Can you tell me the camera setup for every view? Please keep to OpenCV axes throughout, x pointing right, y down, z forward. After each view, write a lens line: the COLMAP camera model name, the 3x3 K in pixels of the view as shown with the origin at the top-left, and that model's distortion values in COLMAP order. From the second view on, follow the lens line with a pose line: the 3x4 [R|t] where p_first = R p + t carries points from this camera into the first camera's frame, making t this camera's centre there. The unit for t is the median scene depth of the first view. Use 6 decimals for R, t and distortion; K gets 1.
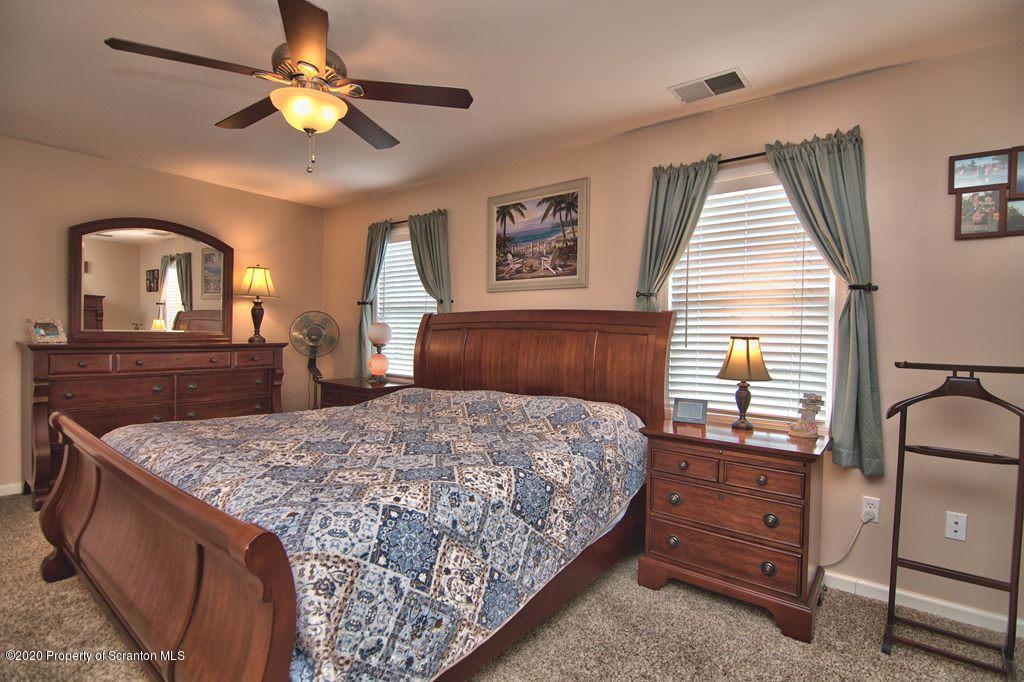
lens RADIAL K [[490.9, 0, 512.0], [0, 490.9, 341.0], [0, 0, 1]] dist [-0.003166, -0.012544]
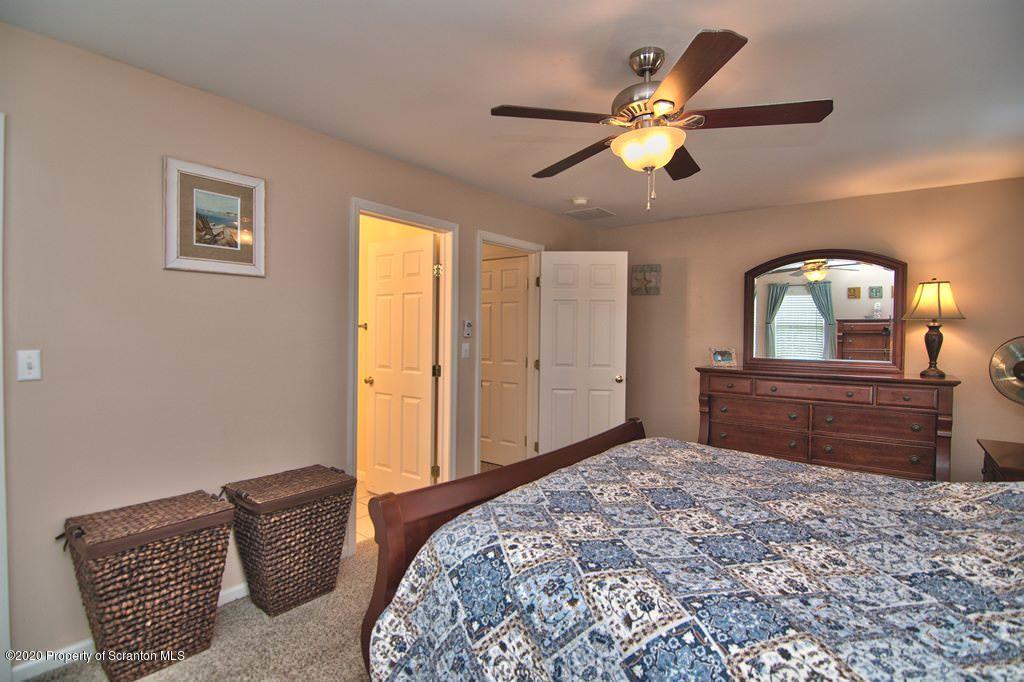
lens RADIAL K [[490.9, 0, 512.0], [0, 490.9, 341.0], [0, 0, 1]] dist [-0.003166, -0.012544]
pose [[0.000500, -0.003283, -0.999994, 0.625969], [-0.031652, 0.999494, -0.003297, -0.076978], [0.999499, 0.031653, 0.000396, 0.801250]]
